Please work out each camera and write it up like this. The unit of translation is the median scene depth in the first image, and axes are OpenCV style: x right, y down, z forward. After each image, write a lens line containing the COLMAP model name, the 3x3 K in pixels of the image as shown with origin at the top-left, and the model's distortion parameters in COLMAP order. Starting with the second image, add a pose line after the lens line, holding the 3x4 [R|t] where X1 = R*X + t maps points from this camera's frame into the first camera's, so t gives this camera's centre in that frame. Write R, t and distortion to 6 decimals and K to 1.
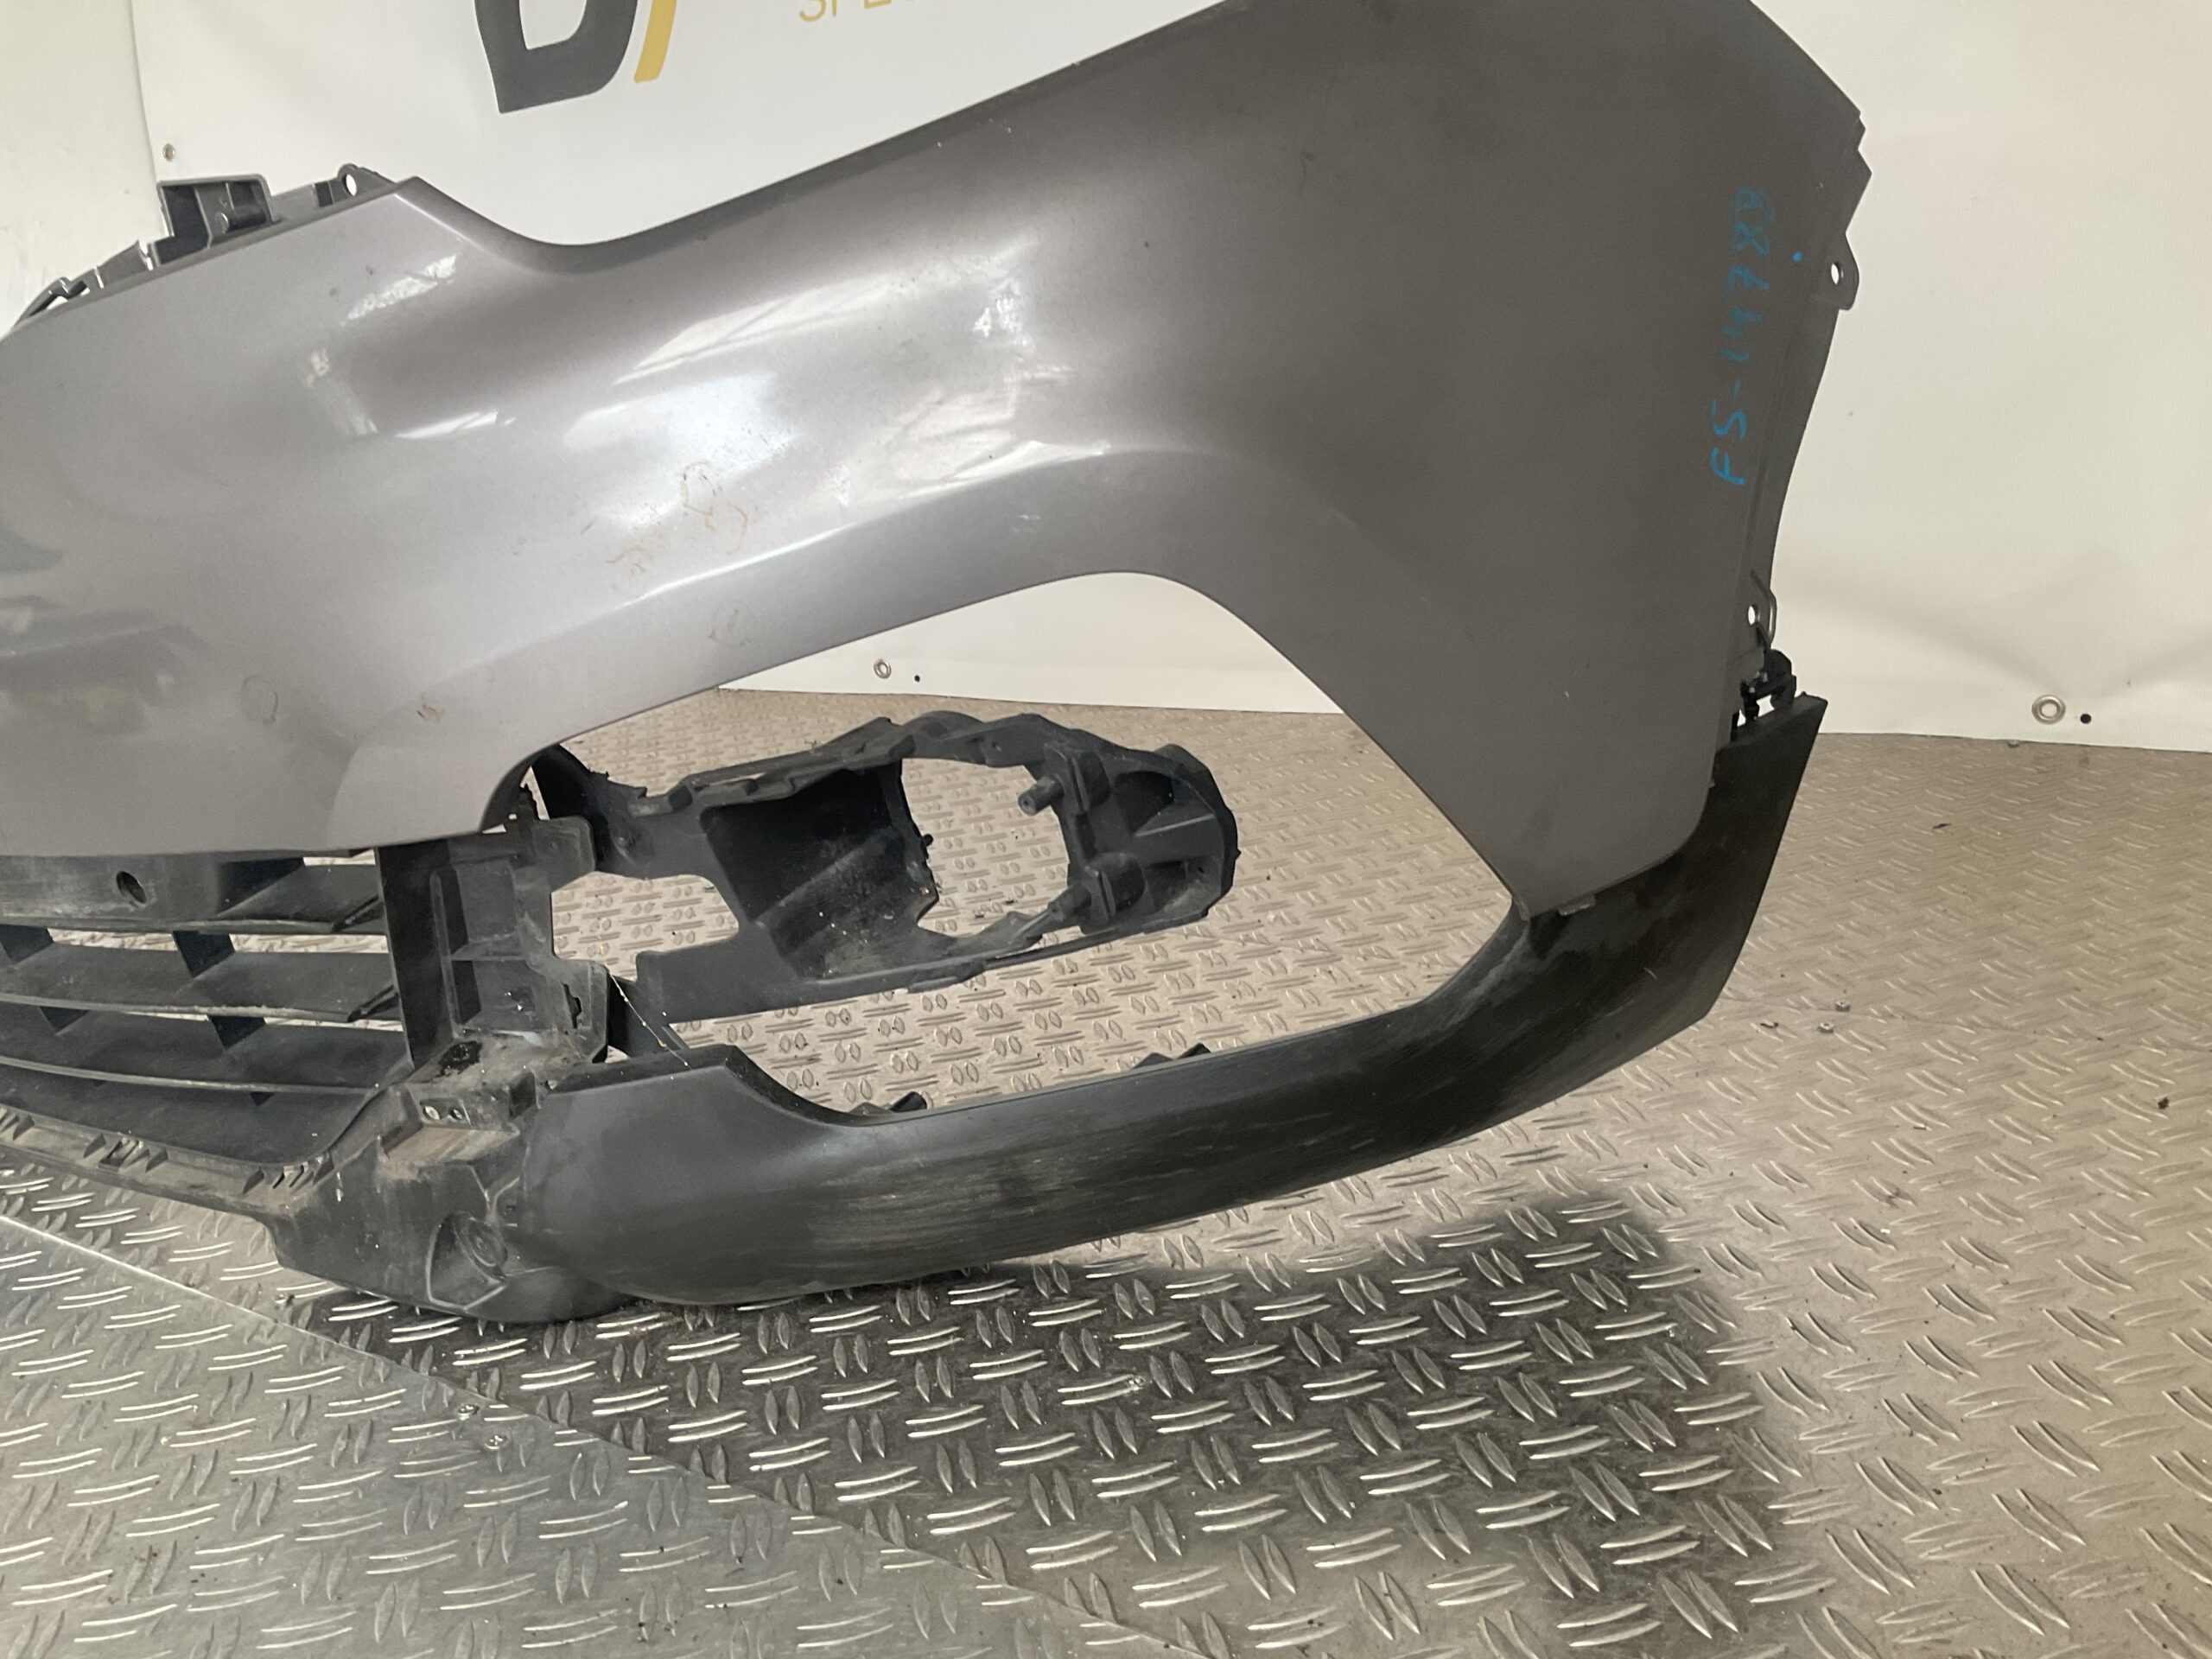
lens RADIAL K [[1817.3, 0, 1121.6], [0, 1817.3, 841.3], [0, 0, 1]] dist [0.100779, -0.239253]
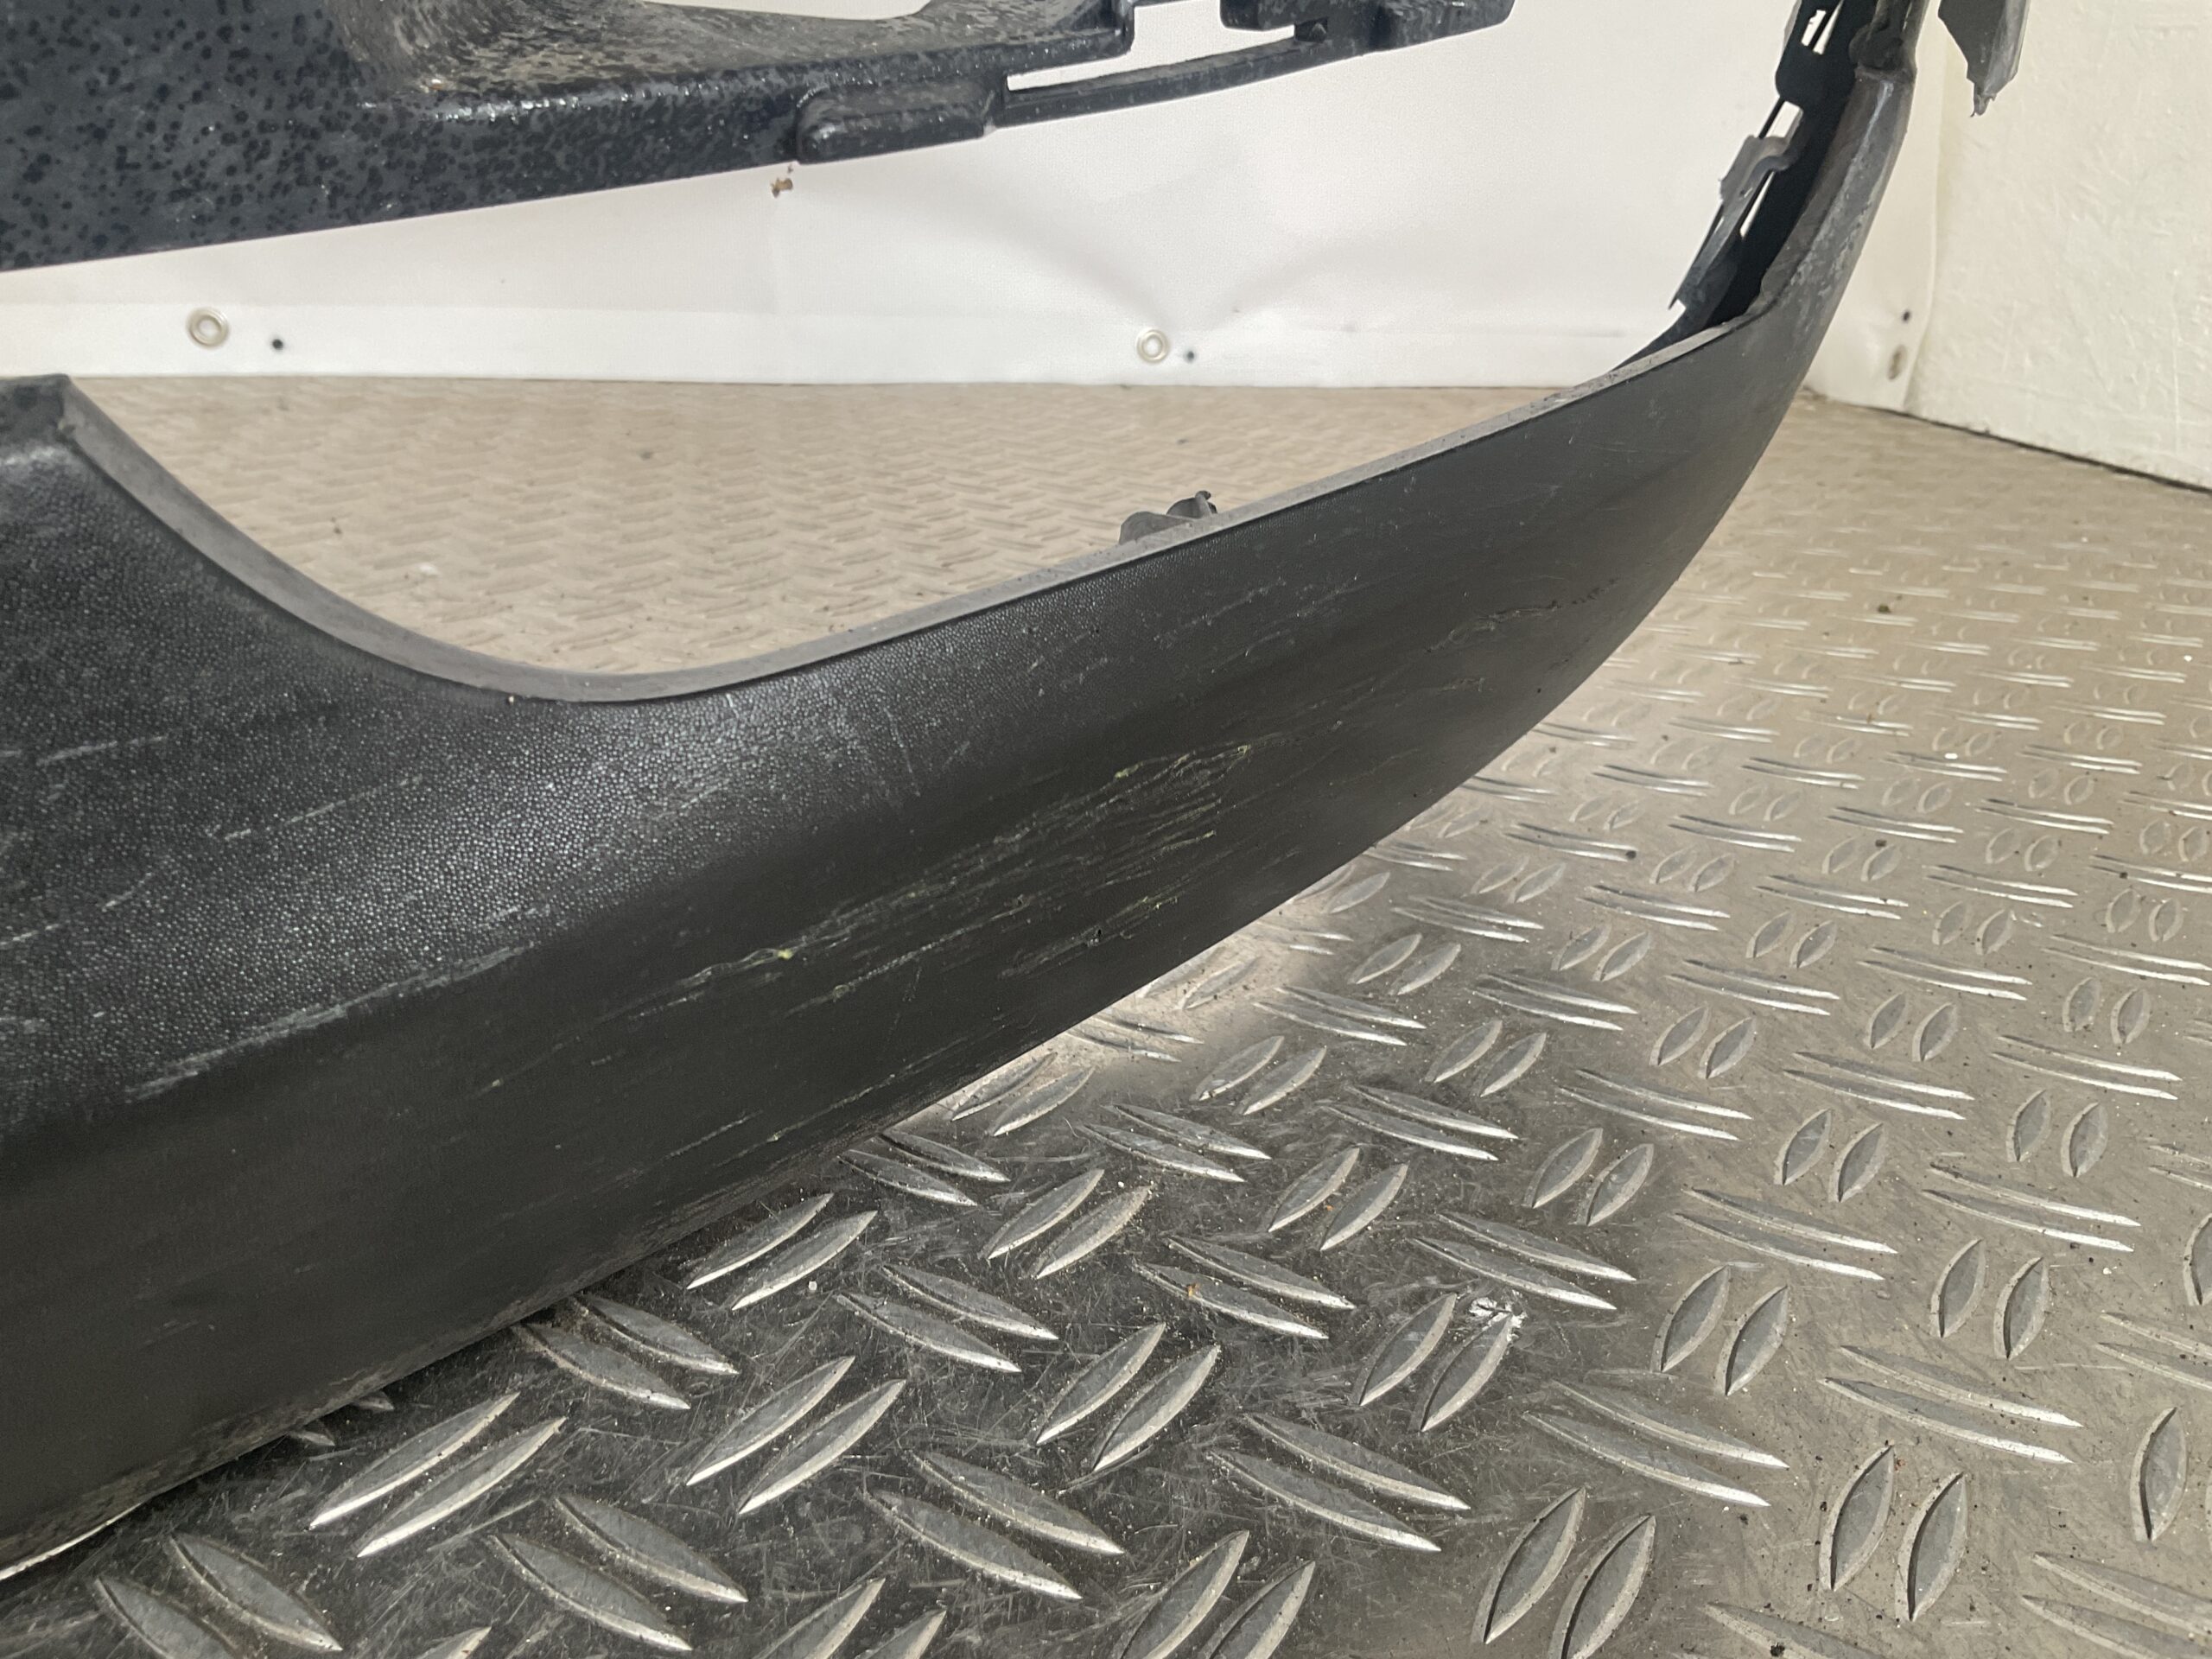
lens RADIAL K [[1817.3, 0, 1121.6], [0, 1817.3, 841.3], [0, 0, 1]] dist [0.100779, -0.239253]
pose [[0.710270, -0.133819, 0.691093, -0.268022], [0.112125, 0.990737, 0.076604, 0.161575], [-0.694942, 0.023079, 0.718695, 0.752909]]
